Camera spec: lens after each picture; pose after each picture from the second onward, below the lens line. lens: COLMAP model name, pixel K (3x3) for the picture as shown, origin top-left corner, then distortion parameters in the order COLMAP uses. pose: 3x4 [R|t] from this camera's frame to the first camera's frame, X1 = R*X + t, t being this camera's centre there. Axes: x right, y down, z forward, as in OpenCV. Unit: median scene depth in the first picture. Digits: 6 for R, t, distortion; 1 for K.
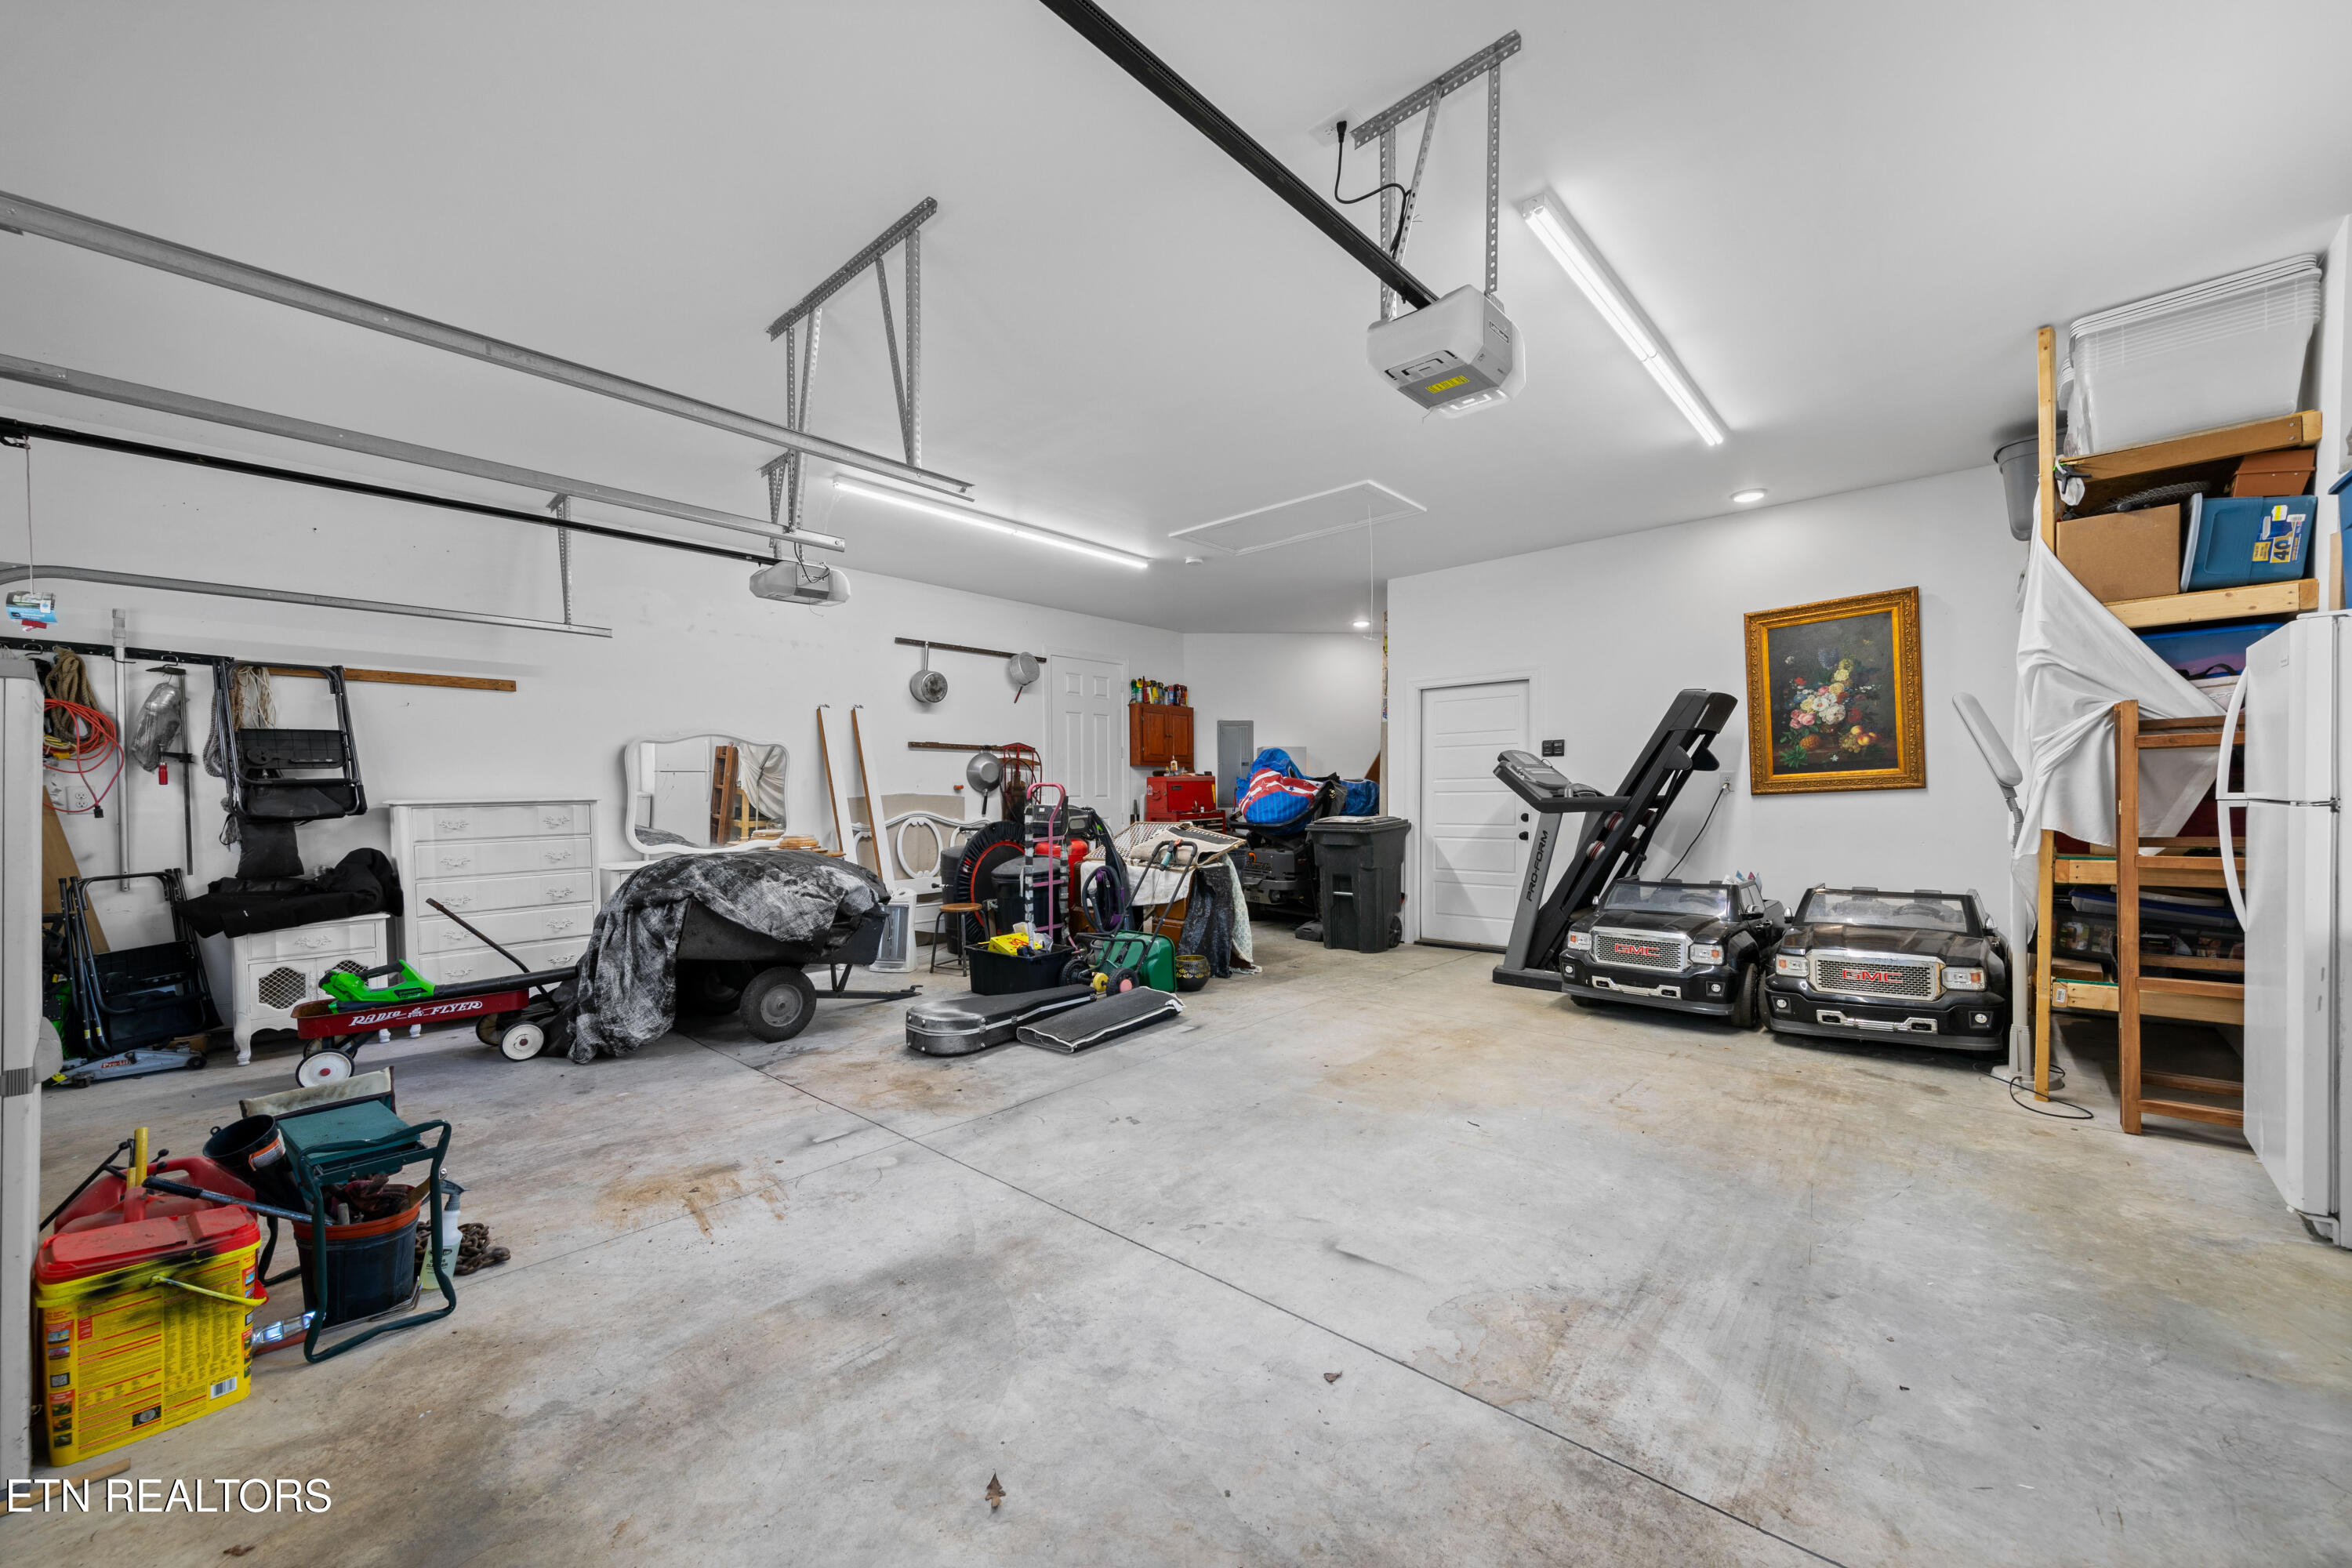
lens RADIAL K [[917.6, 0, 1178.6], [0, 917.6, 795.8], [0, 0, 1]] dist [0.000415, -0.000032]
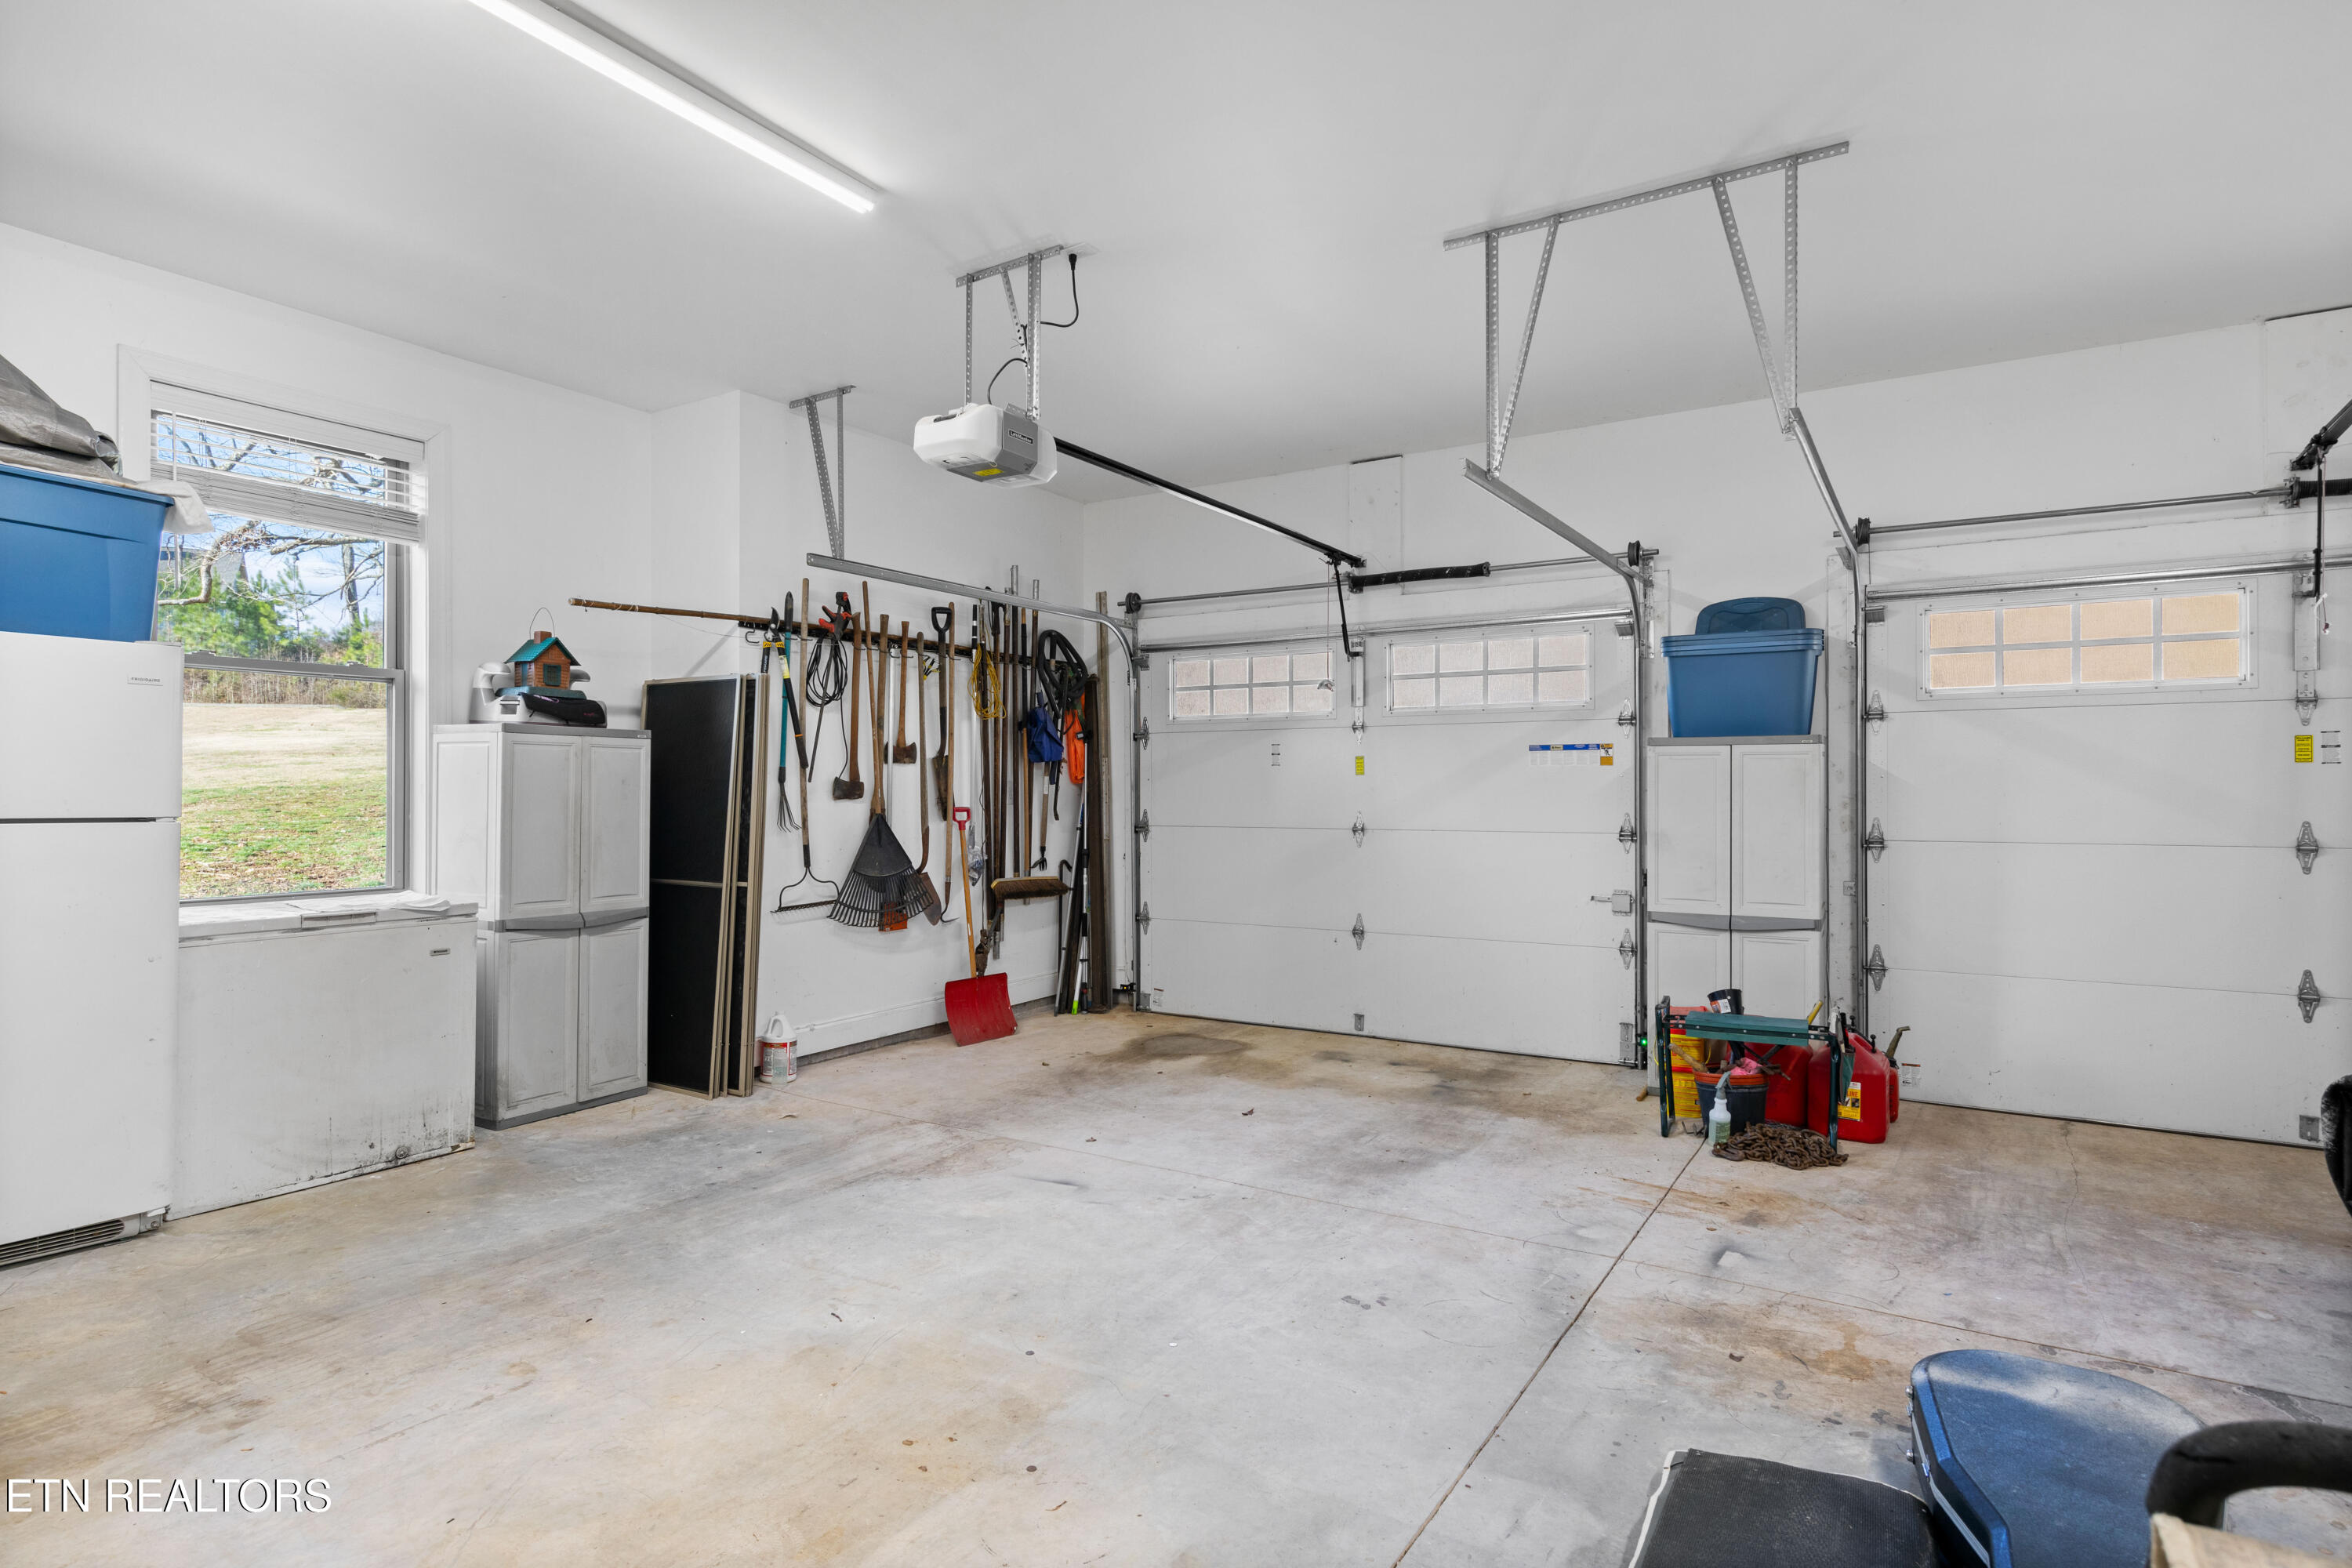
lens RADIAL K [[1231.0, 0, 1174.0], [0, 1231.0, 785.2], [0, 0, 1]] dist [0.000707, 0.000170]
pose [[-0.985628, 0.007882, -0.168745, 0.280906], [0.008381, 0.999962, -0.002247, -0.017945], [0.168721, -0.003629, -0.985657, 2.320271]]
